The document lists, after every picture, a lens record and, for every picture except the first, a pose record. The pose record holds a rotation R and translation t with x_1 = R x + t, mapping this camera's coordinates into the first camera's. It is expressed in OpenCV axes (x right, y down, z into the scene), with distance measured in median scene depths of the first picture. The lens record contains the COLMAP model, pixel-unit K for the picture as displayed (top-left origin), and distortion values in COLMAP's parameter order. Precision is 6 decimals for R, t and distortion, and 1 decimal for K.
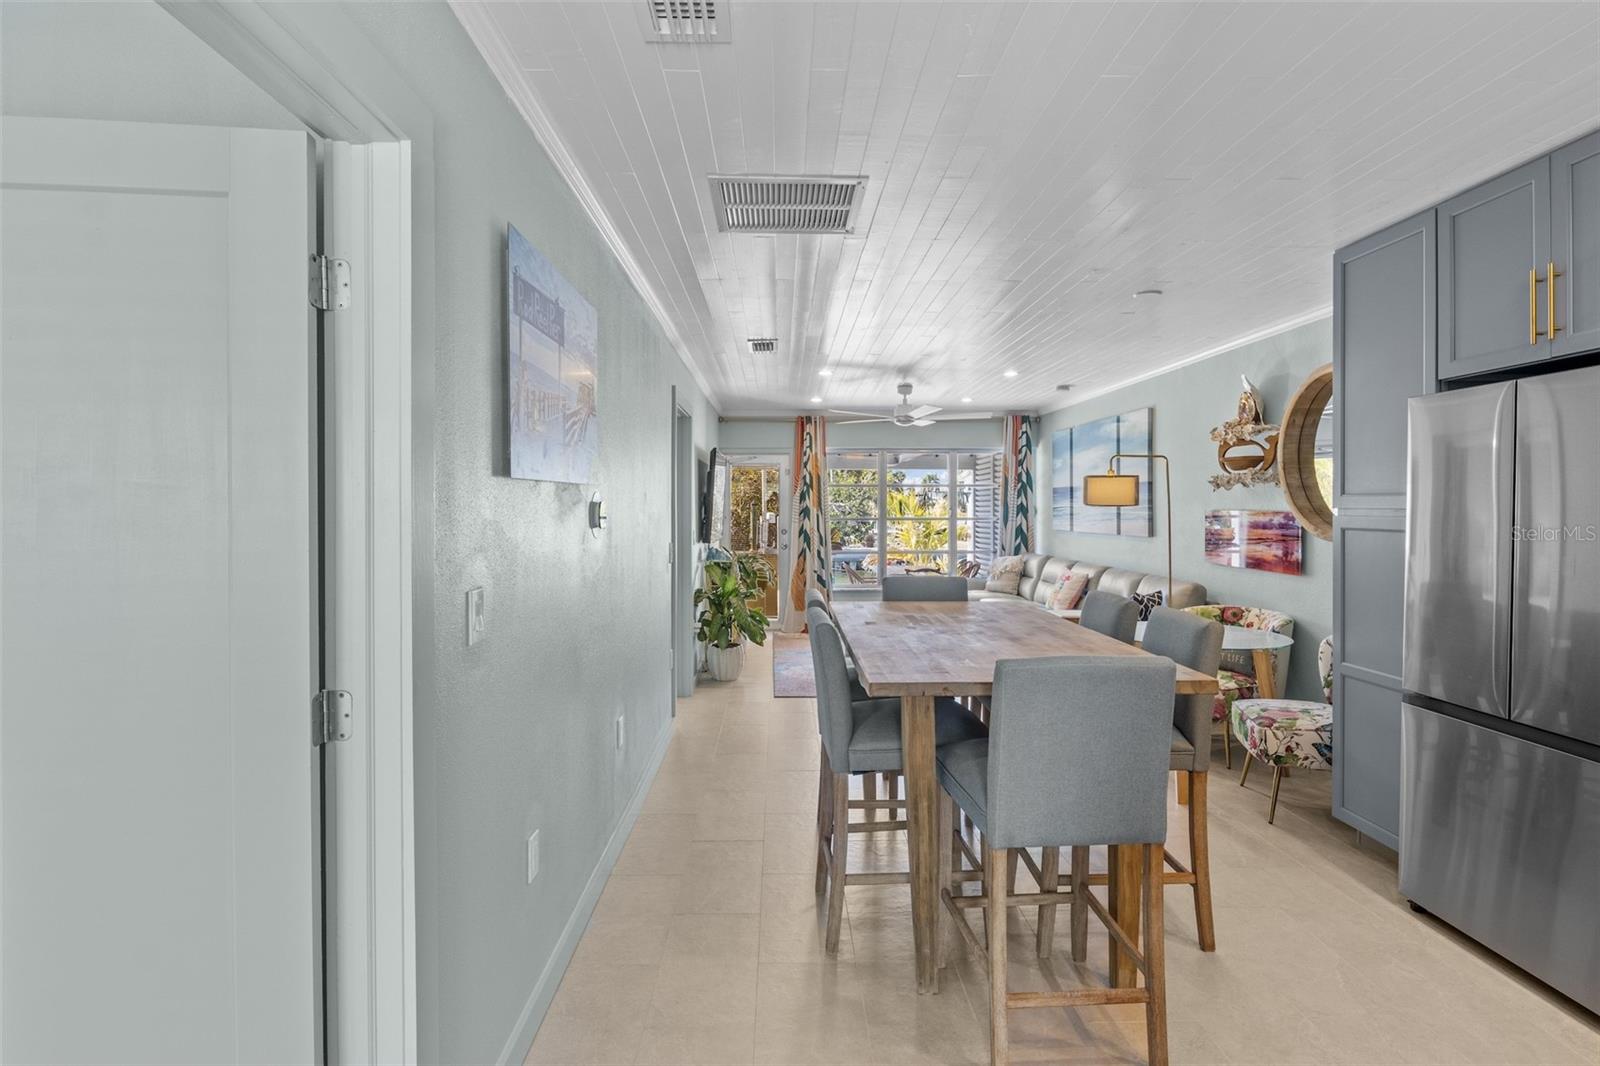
lens RADIAL K [[801.4, 0, 796.5], [0, 801.4, 512.5], [0, 0, 1]] dist [-0.005836, -0.001151]
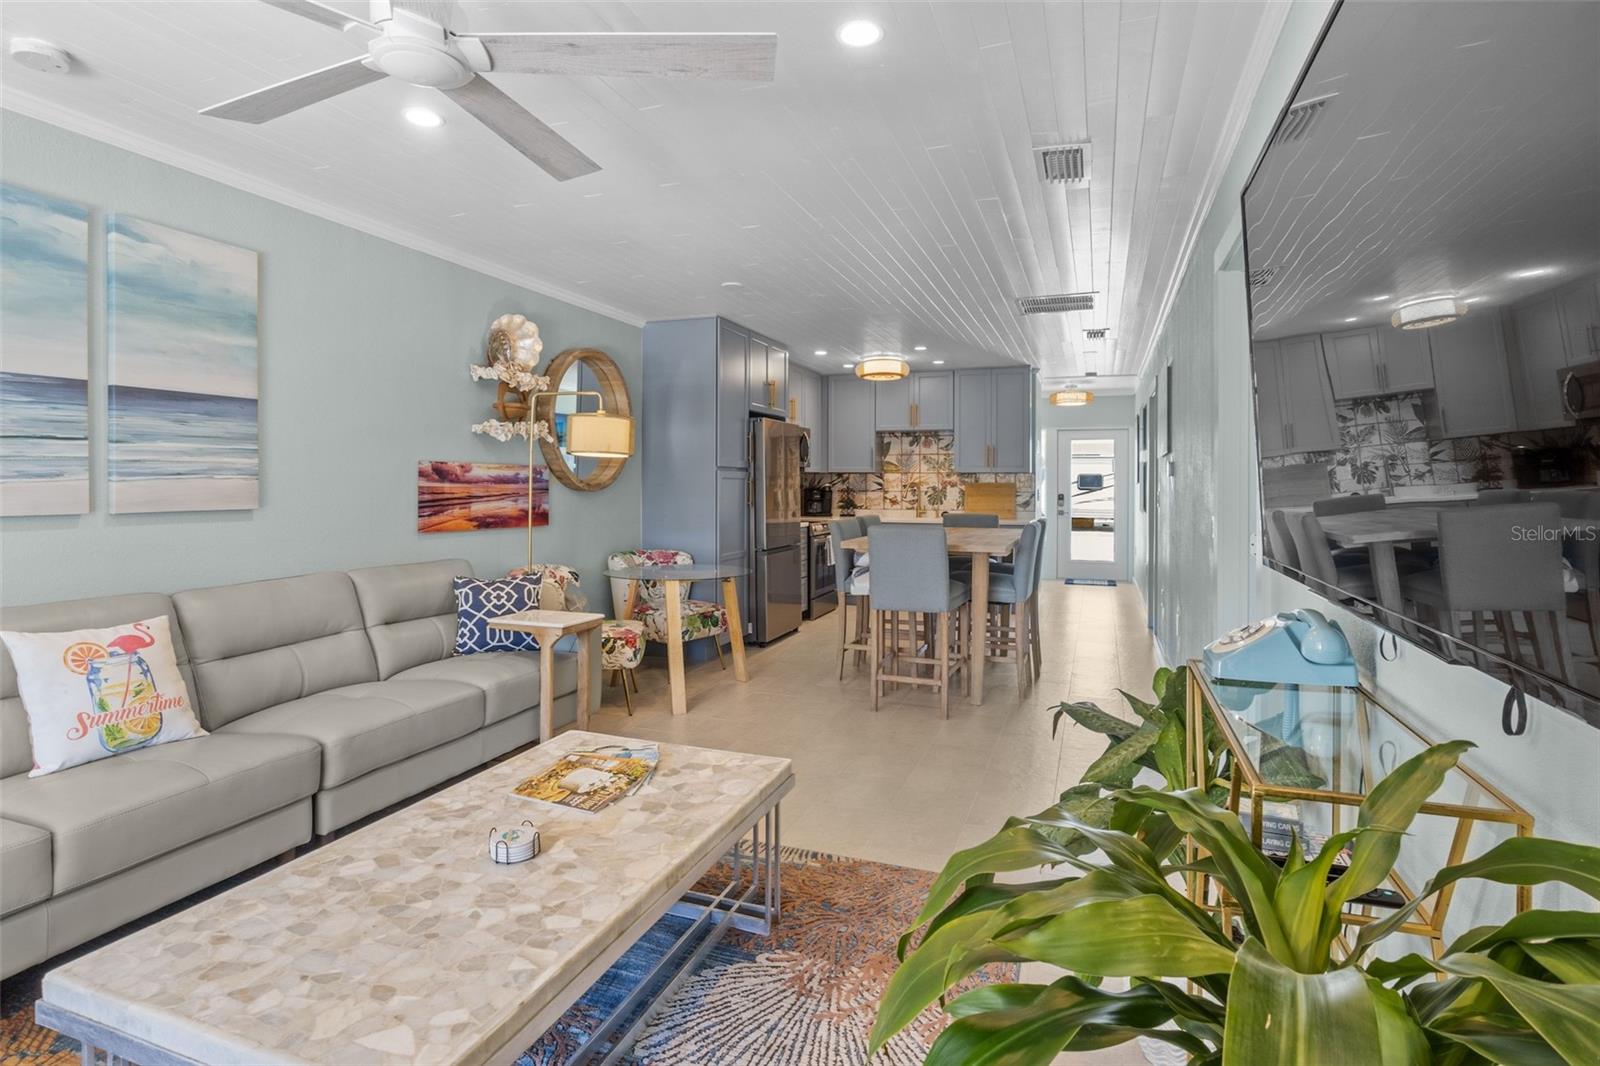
lens RADIAL K [[801.7, 0, 802.0], [0, 801.7, 487.2], [0, 0, 1]] dist [-0.000821, -0.000170]
pose [[-0.931265, -0.005431, 0.364303, -0.083637], [-0.001619, 0.999941, 0.010770, 0.014752], [-0.364340, 0.009440, -0.931218, 1.812293]]
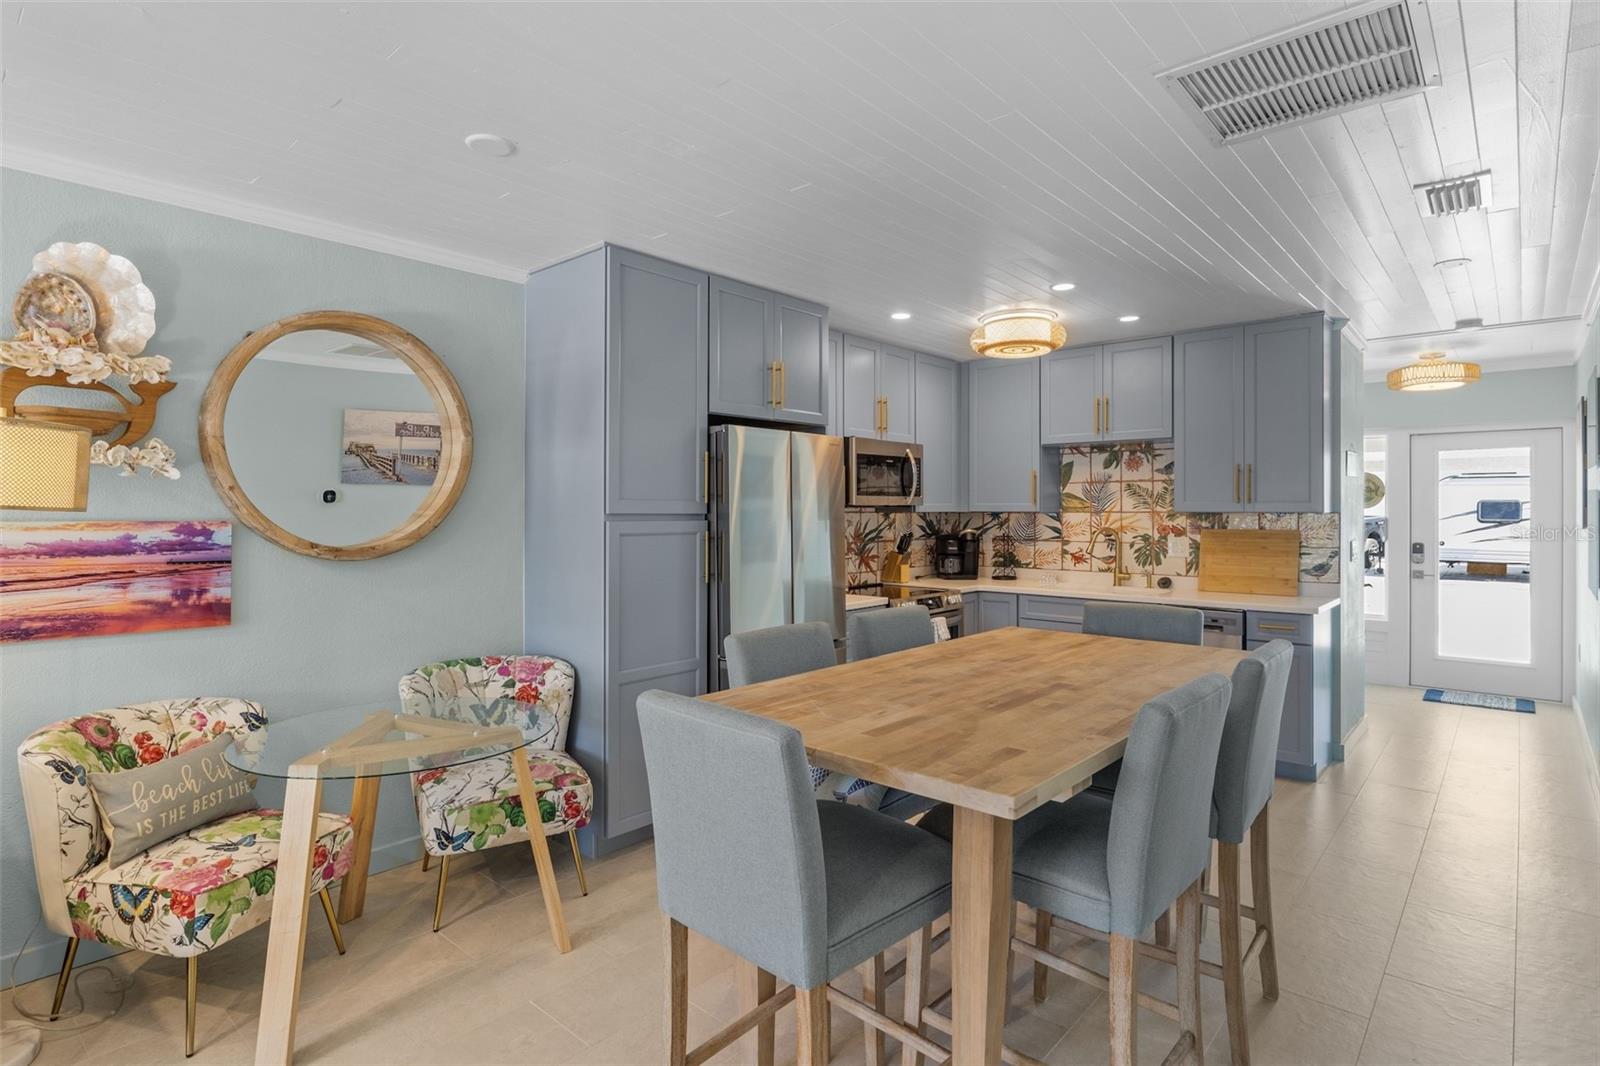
lens RADIAL K [[801.4, 0, 796.5], [0, 801.4, 512.5], [0, 0, 1]] dist [-0.005836, -0.001151]
pose [[-0.727688, -0.001245, 0.685908, -0.099587], [0.004978, 0.999962, 0.007097, -0.008575], [-0.685891, 0.008579, -0.727654, 1.100892]]
